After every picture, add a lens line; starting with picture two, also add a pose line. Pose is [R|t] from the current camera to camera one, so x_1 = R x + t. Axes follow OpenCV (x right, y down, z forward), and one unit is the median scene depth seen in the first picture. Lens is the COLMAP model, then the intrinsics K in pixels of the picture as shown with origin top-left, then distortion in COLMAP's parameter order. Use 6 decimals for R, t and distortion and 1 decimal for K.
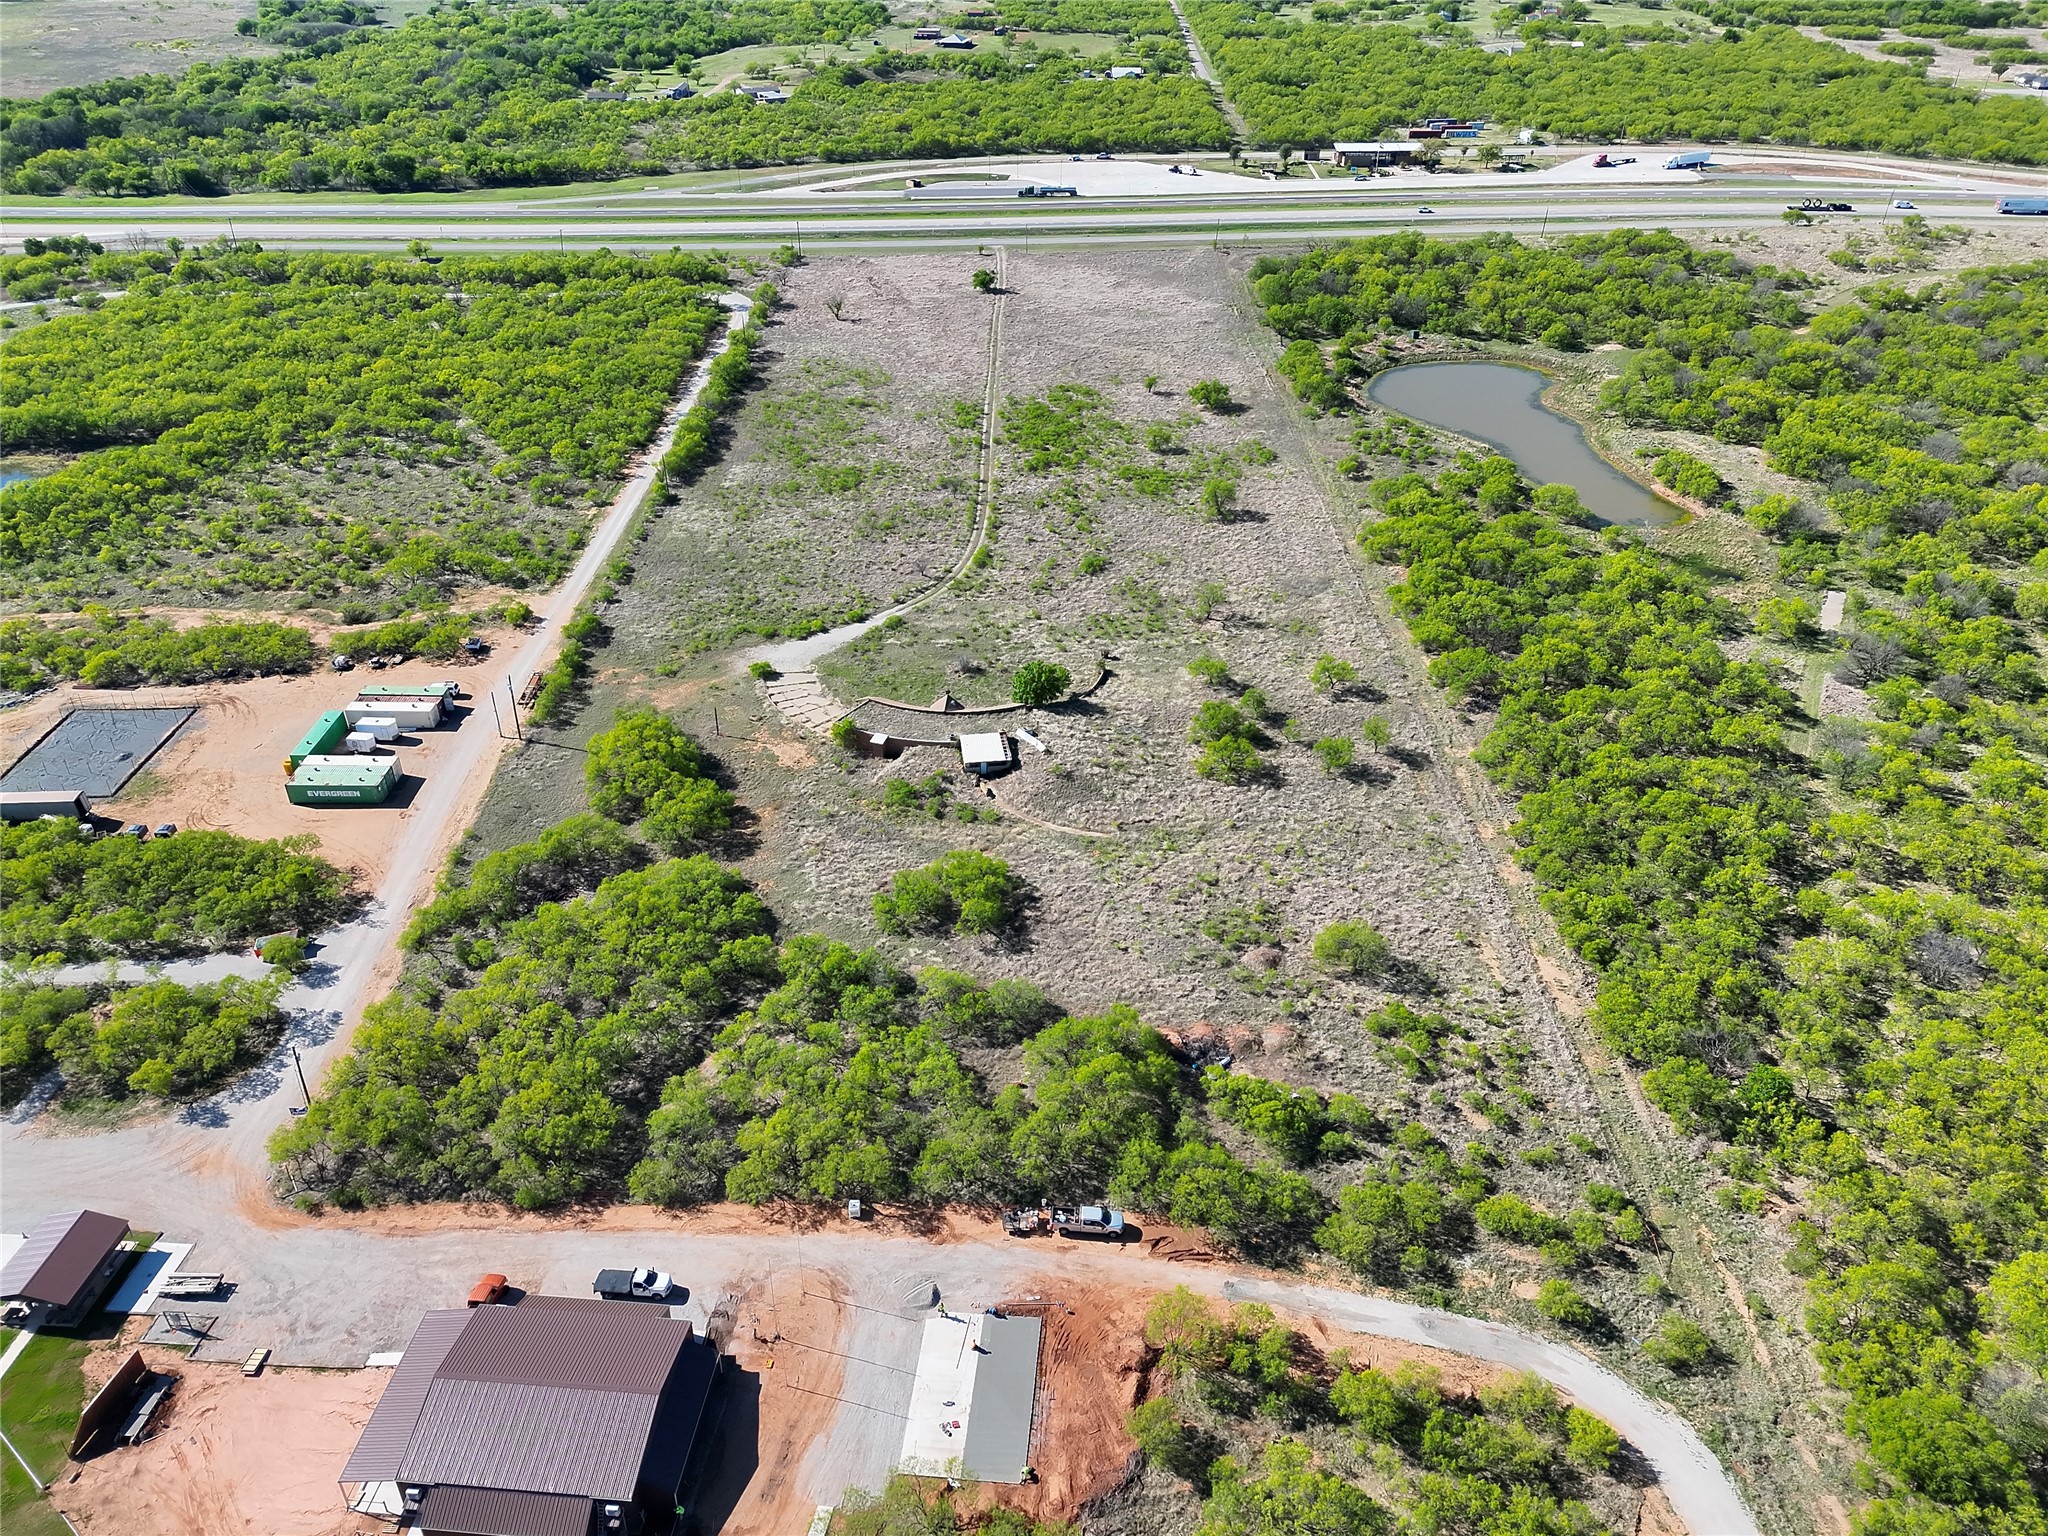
lens RADIAL K [[1539.6, 0, 1027.1], [0, 1539.6, 770.4], [0, 0, 1]] dist [0.064281, -0.056478]
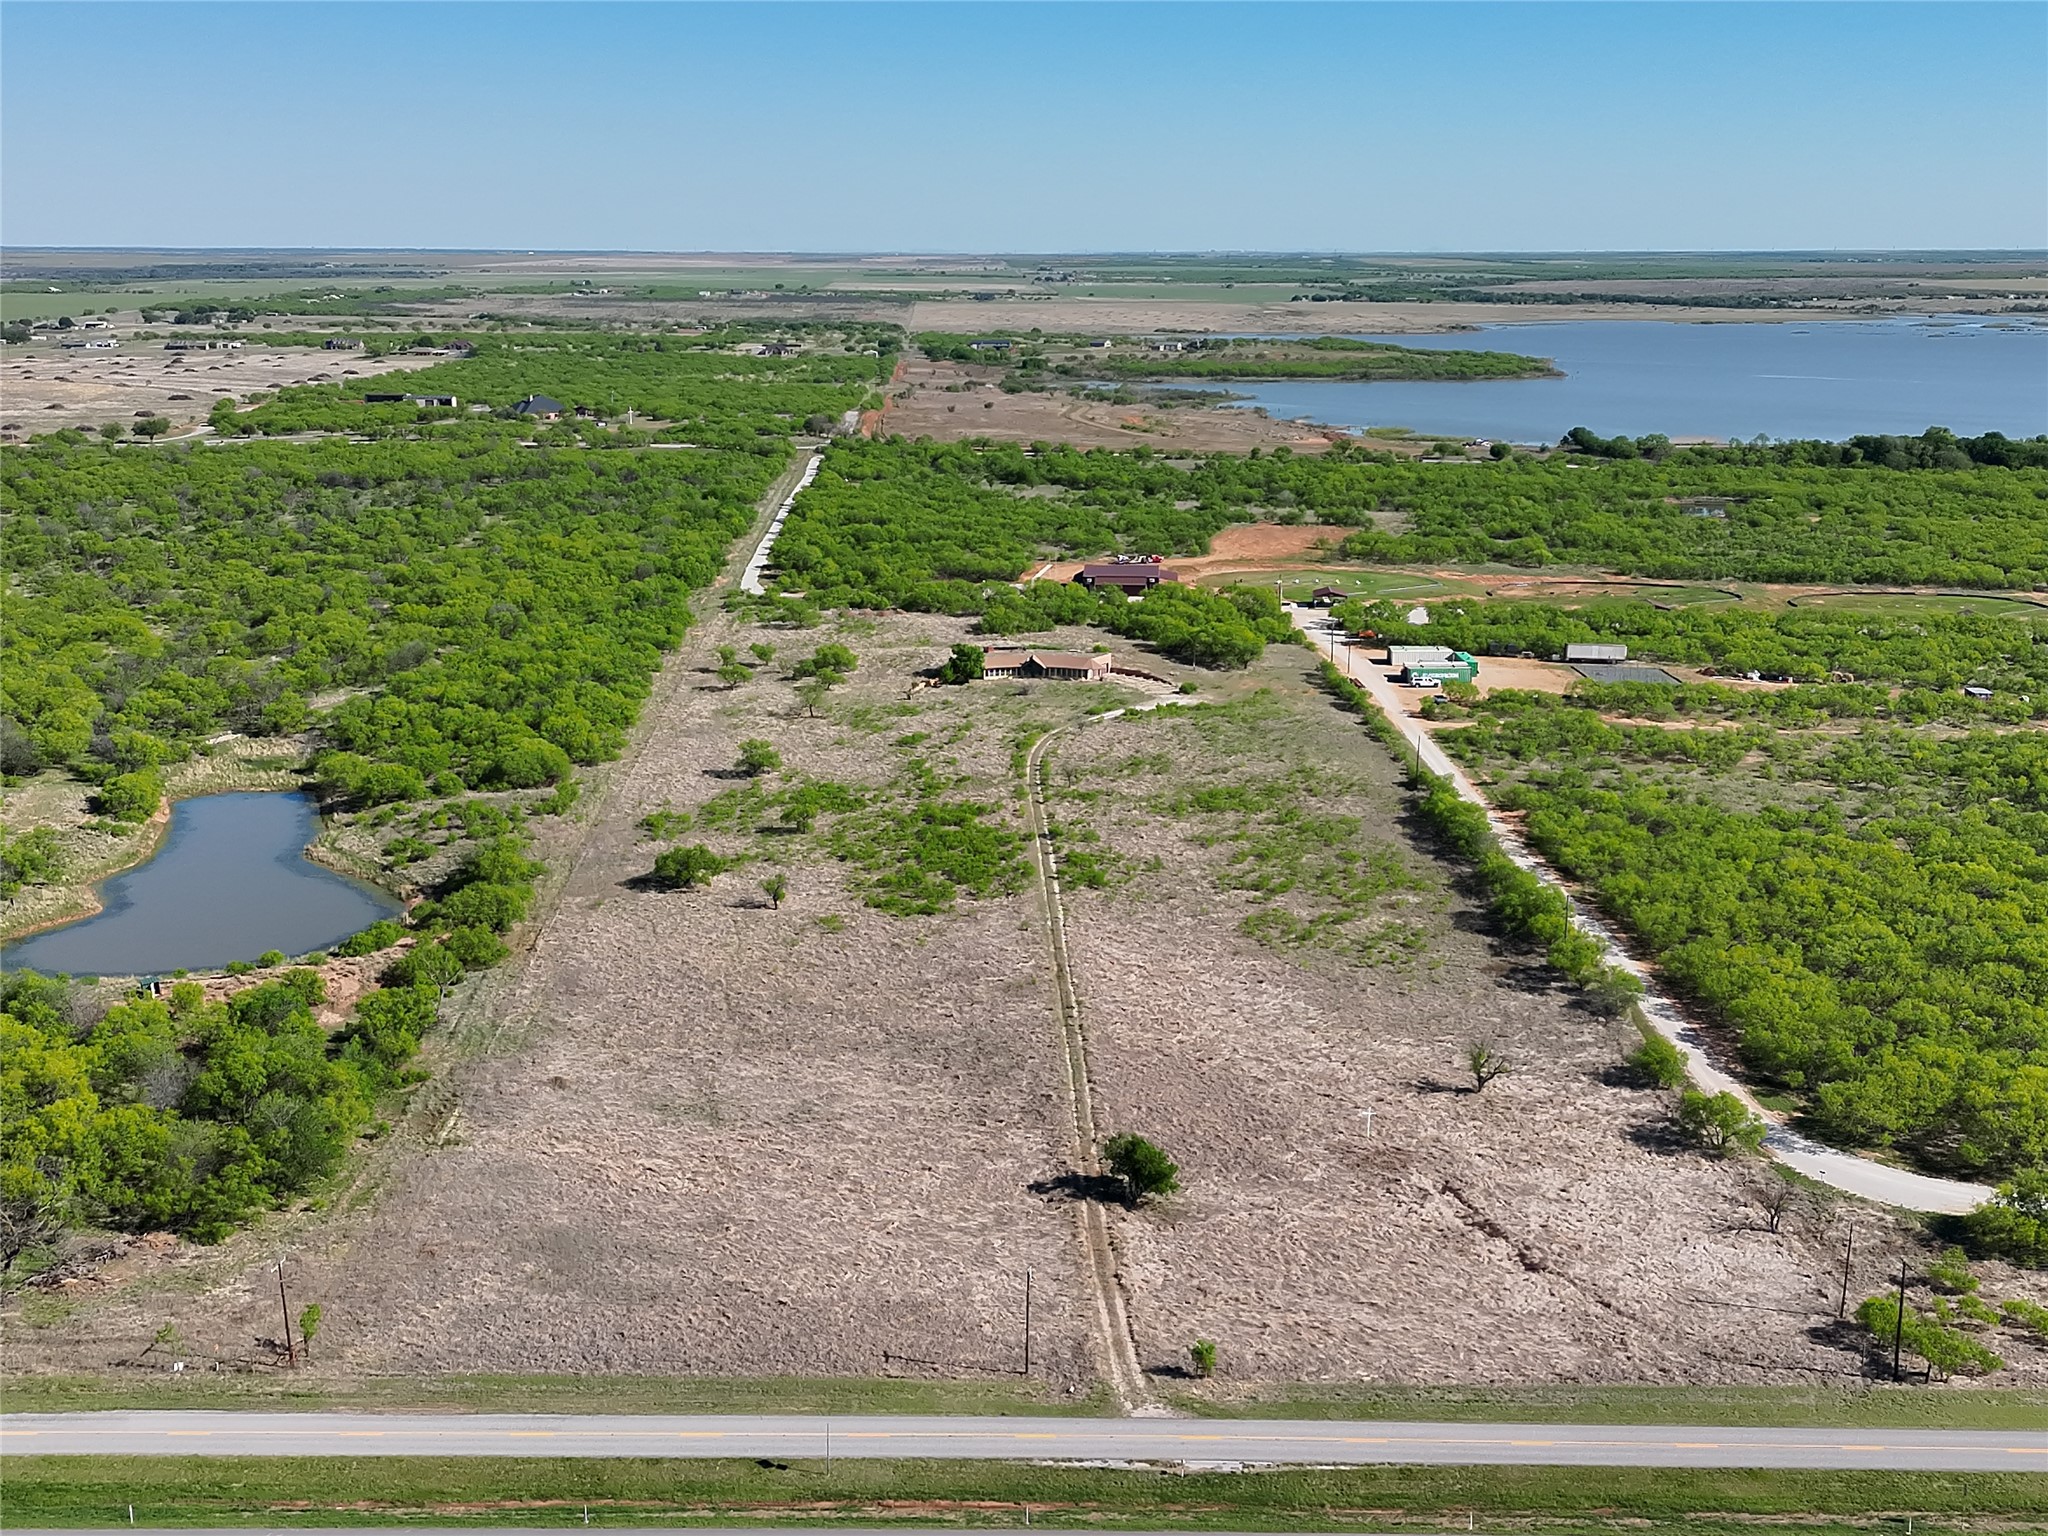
lens RADIAL K [[2434.8, 0, 1018.9], [0, 2434.8, 762.6], [0, 0, 1]] dist [0.081684, 0.000000]
pose [[-0.999465, 0.001612, -0.032658, 0.023611], [-0.021499, 0.720138, 0.693498, -1.160765], [0.024636, 0.693829, -0.719718, 2.054886]]
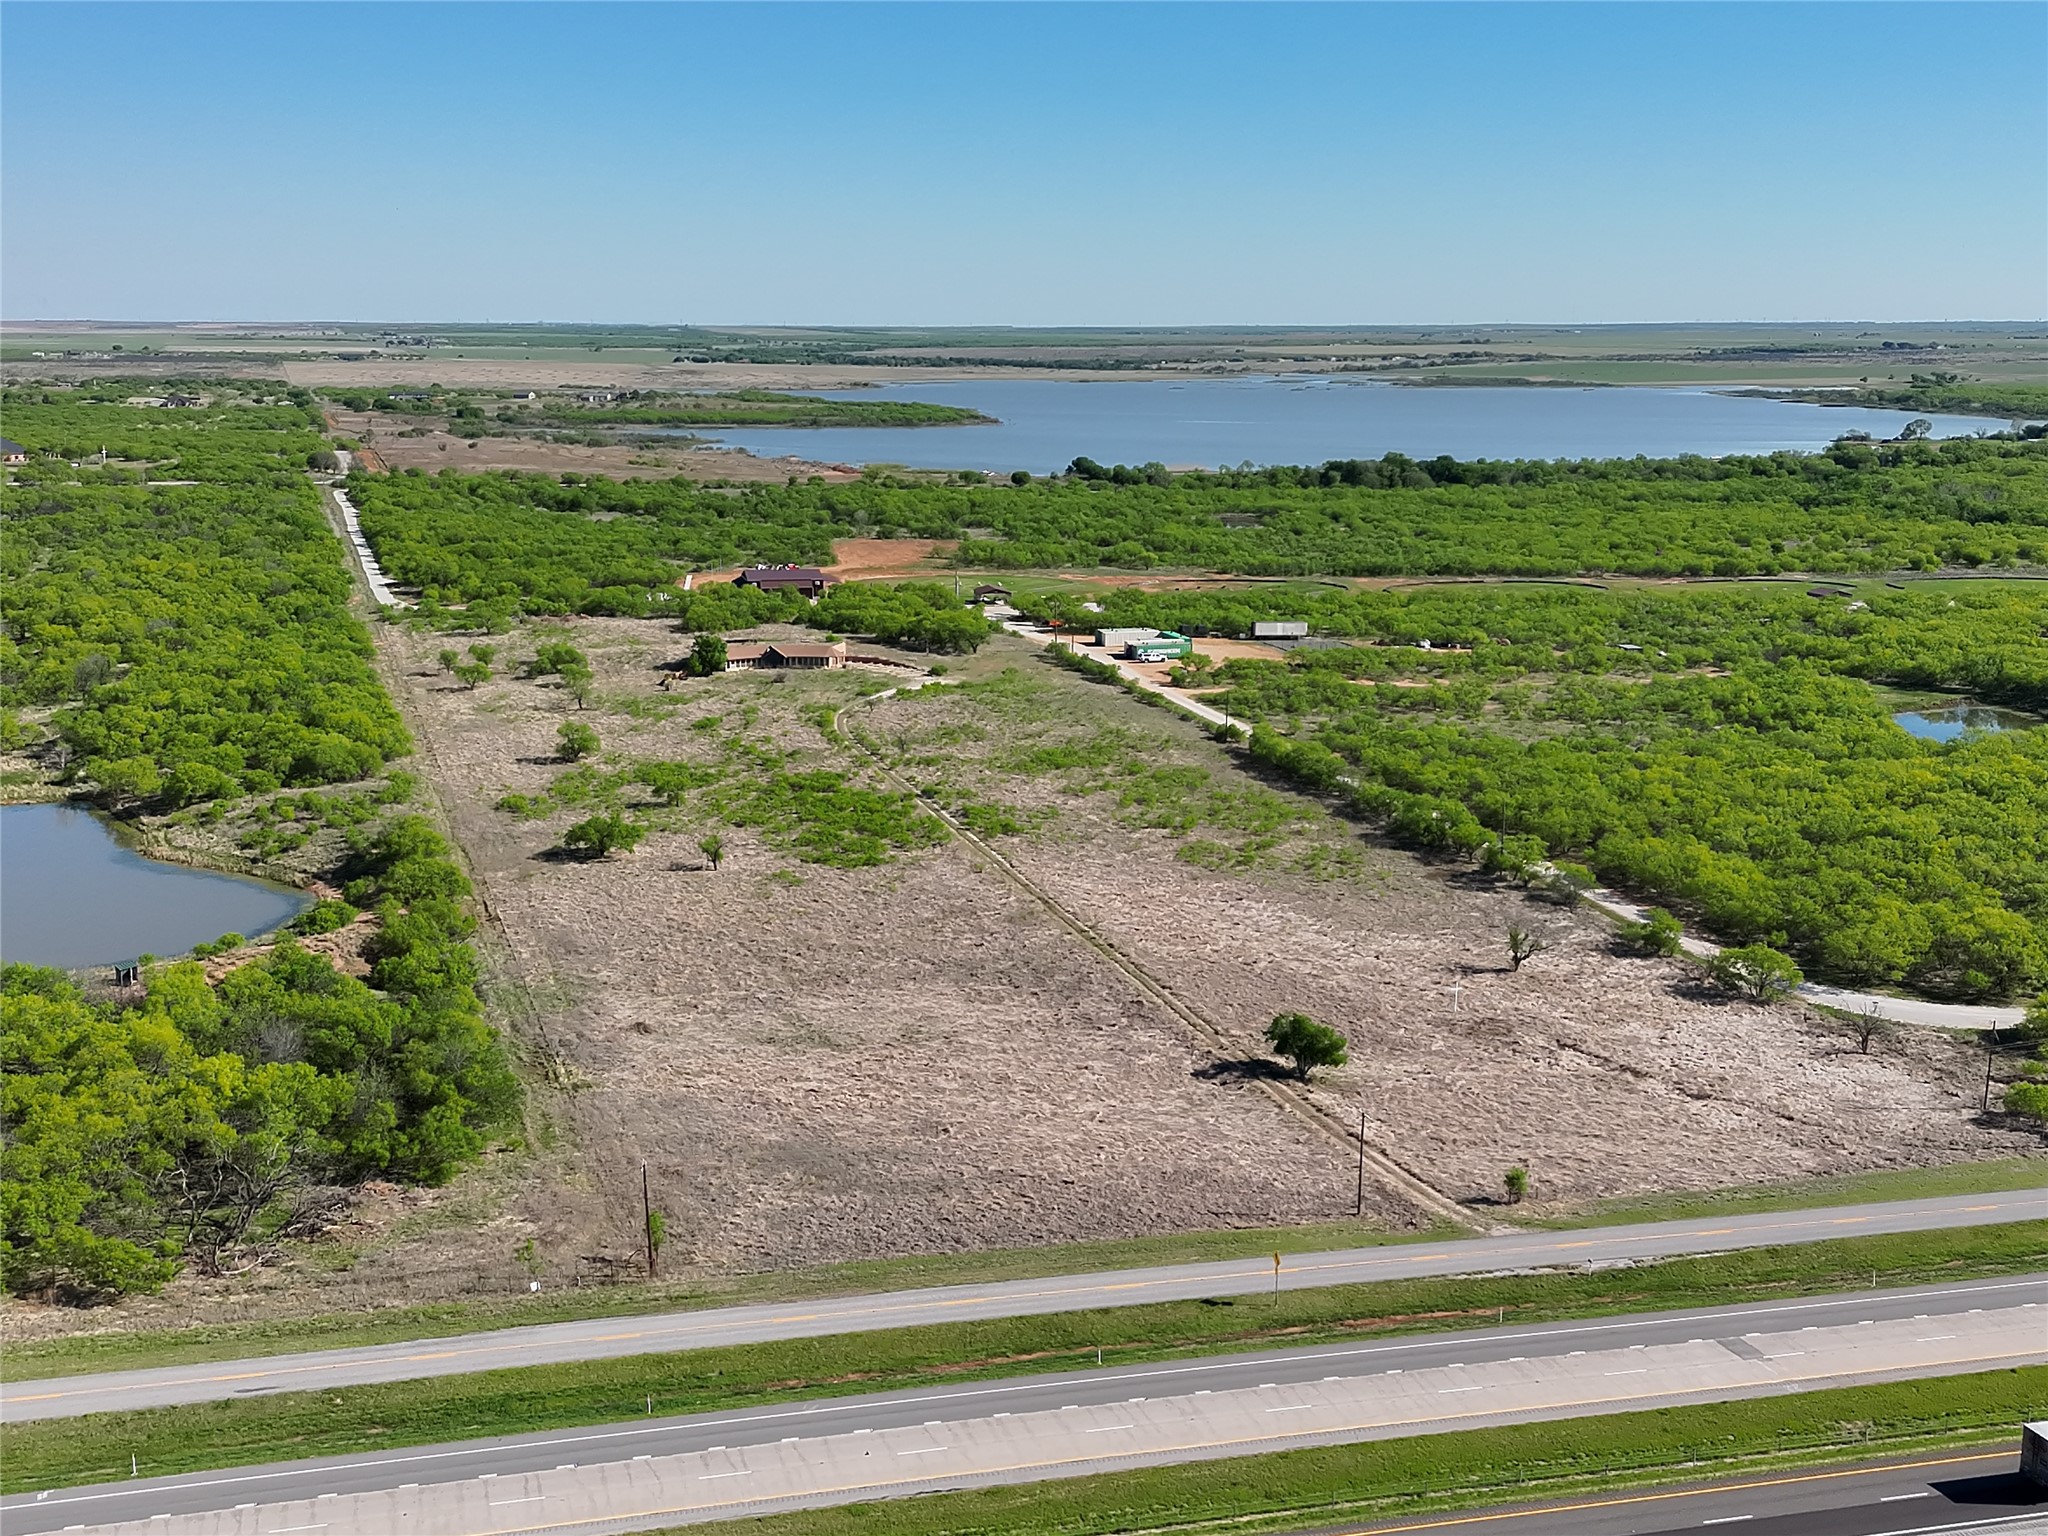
lens RADIAL K [[2430.3, 0, 1025.0], [0, 2430.3, 770.9], [0, 0, 1]] dist [0.095289, 0.000000]
pose [[-0.954498, 0.049365, -0.294103, 0.292597], [-0.162090, 0.741931, 0.650589, -1.096742], [0.250321, 0.668657, -0.700170, 2.062139]]
